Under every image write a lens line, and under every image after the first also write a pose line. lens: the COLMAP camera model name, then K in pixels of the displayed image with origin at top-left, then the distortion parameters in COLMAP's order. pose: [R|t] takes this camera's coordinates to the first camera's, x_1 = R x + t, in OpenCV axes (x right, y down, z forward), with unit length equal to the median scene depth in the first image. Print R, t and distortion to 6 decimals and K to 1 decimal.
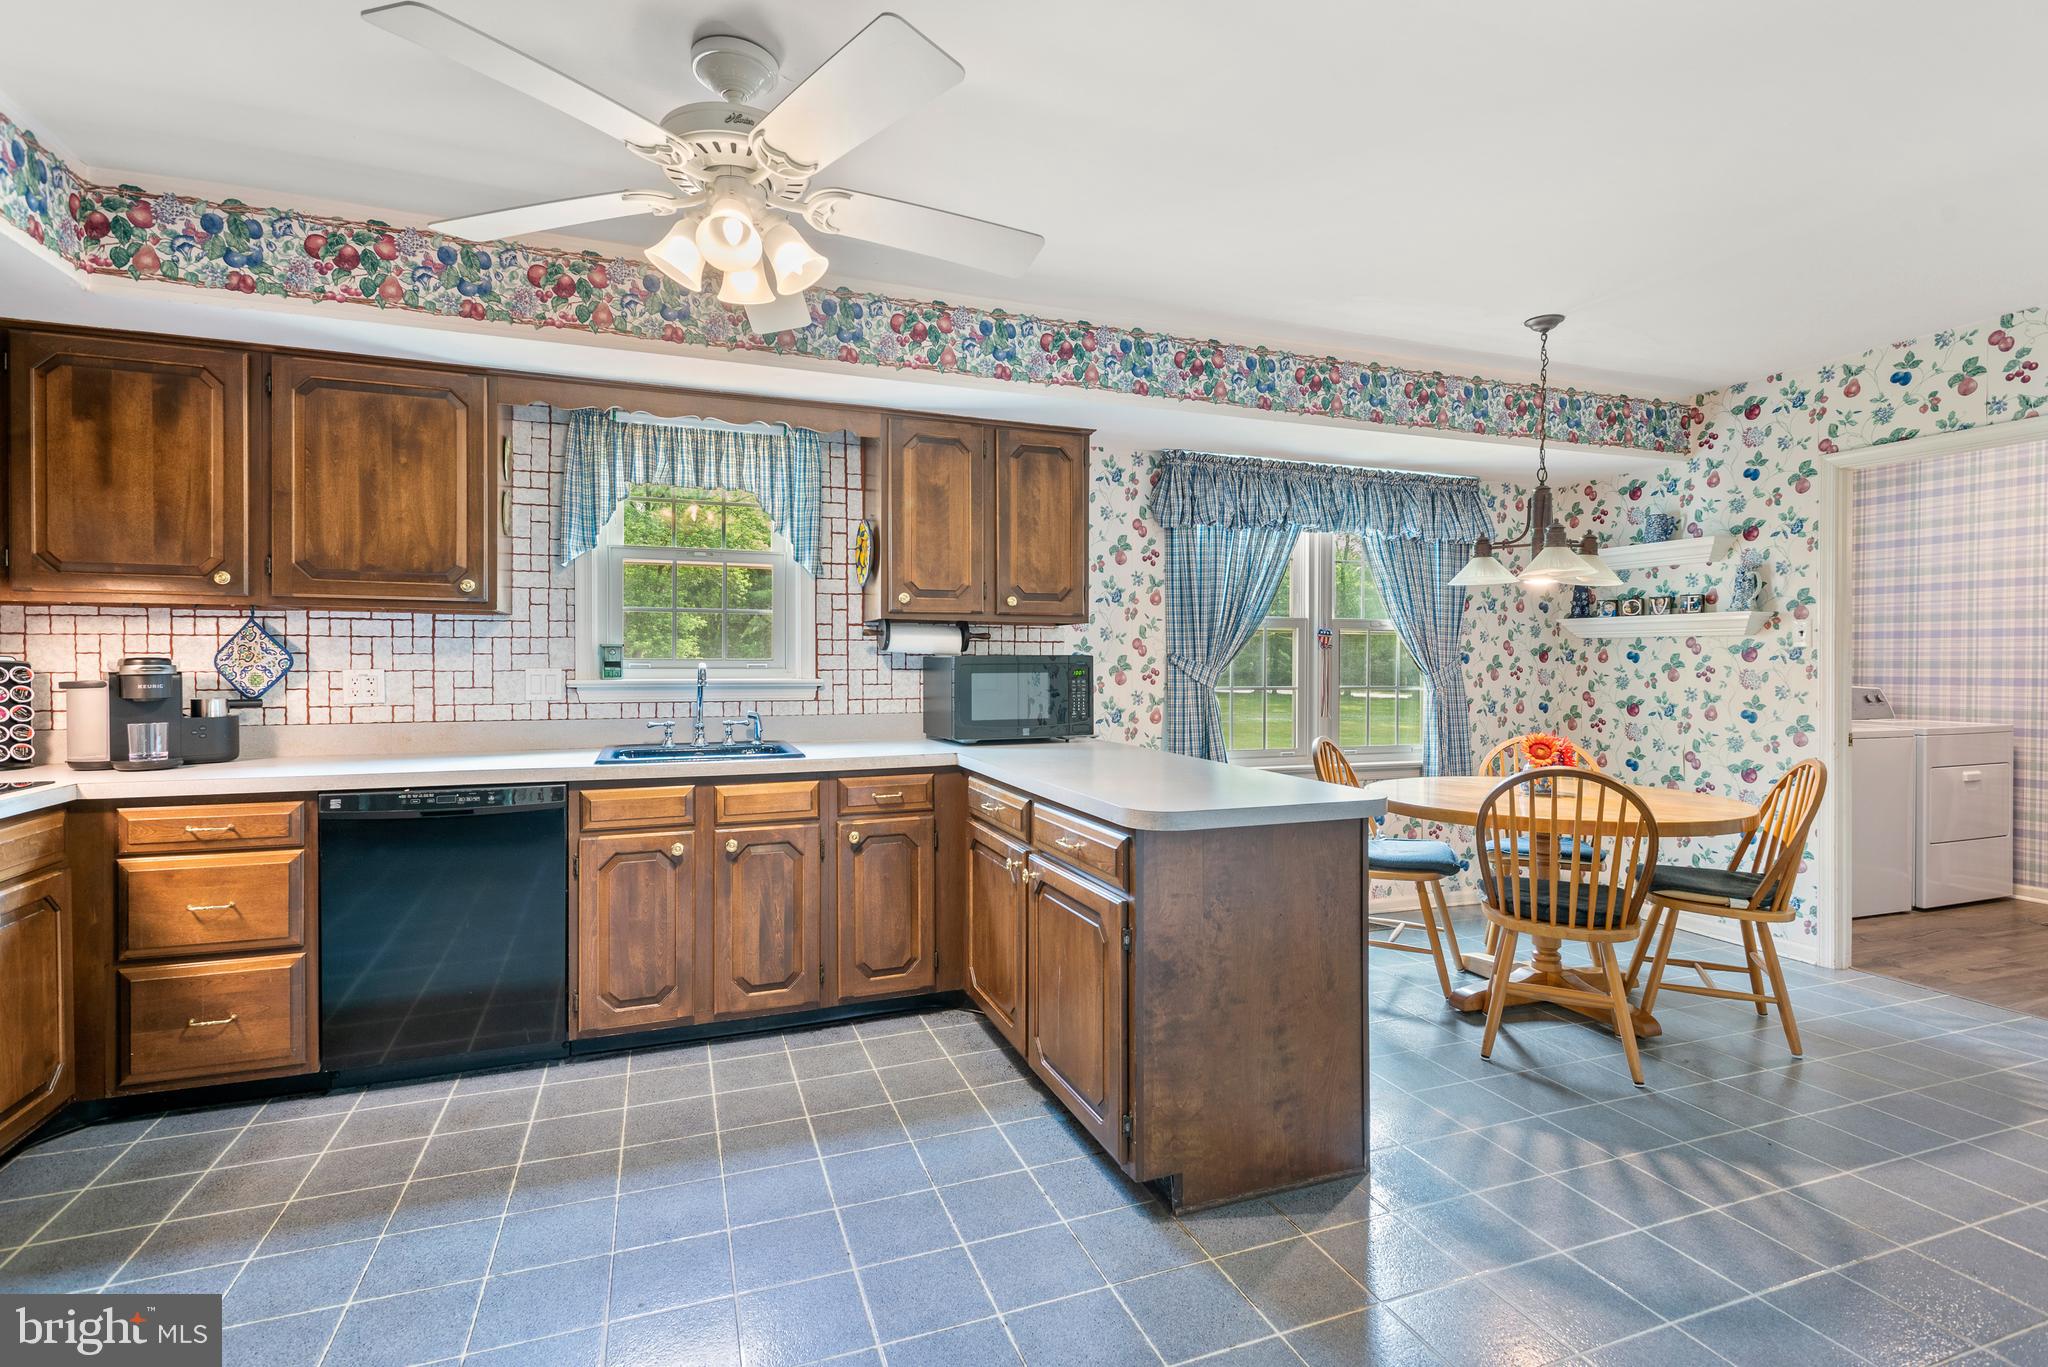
lens RADIAL K [[960.6, 0, 1024.8], [0, 960.6, 669.7], [0, 0, 1]] dist [0.024345, -0.009493]
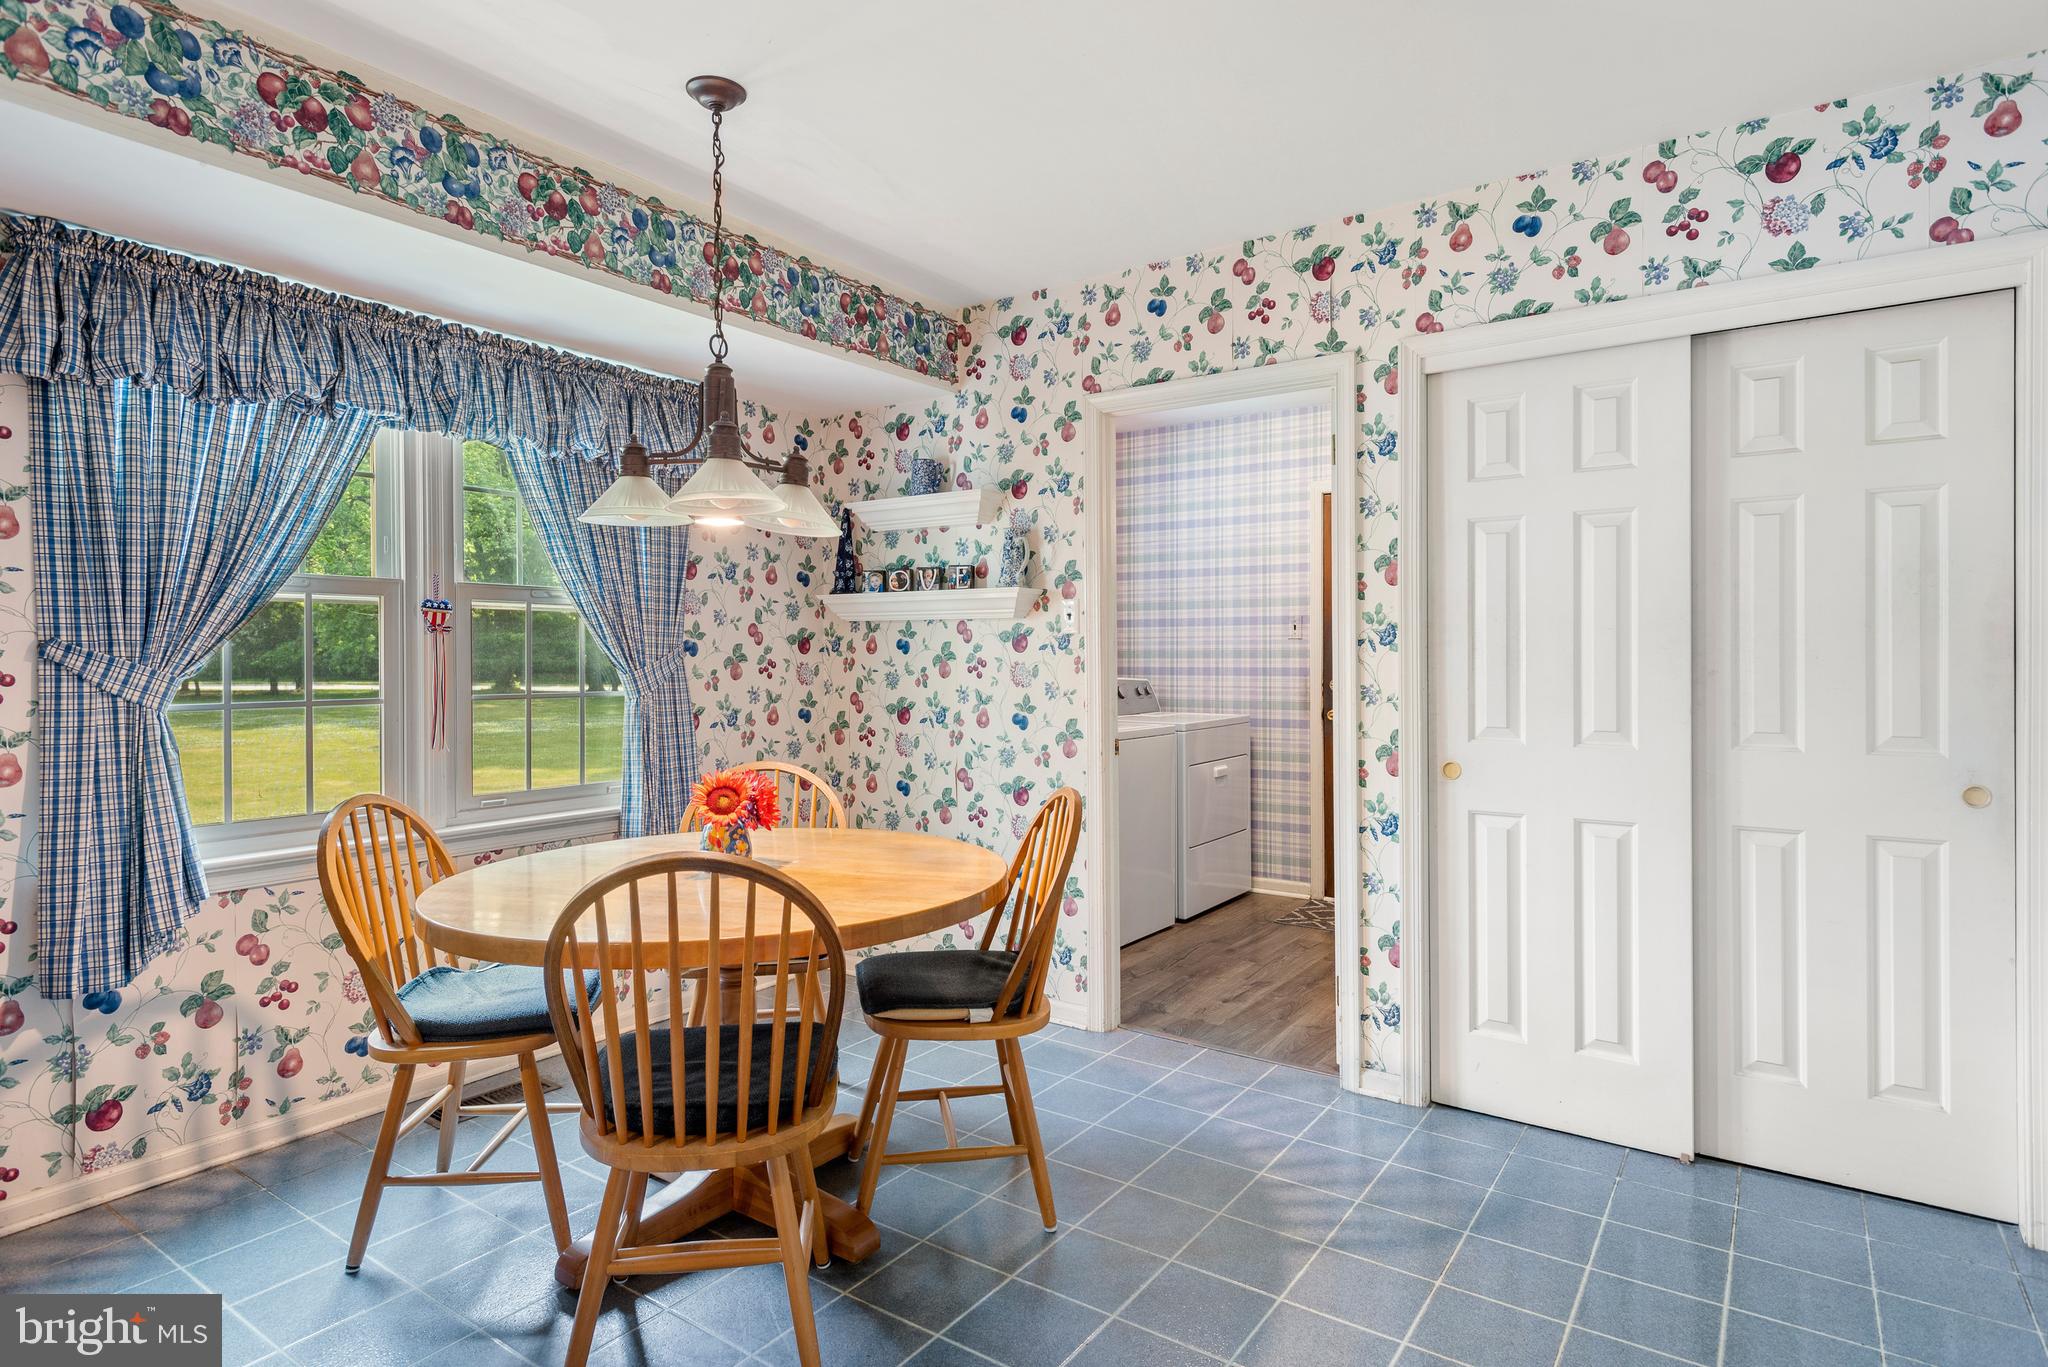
lens RADIAL K [[1107.3, 0, 1025.0], [0, 1107.3, 651.0], [0, 0, 1]] dist [0.018468, 0.000102]
pose [[0.823659, -0.003561, 0.567074, 0.231898], [0.009434, 0.999928, -0.007424, -0.002213], [-0.567007, 0.011465, 0.823633, 0.248362]]
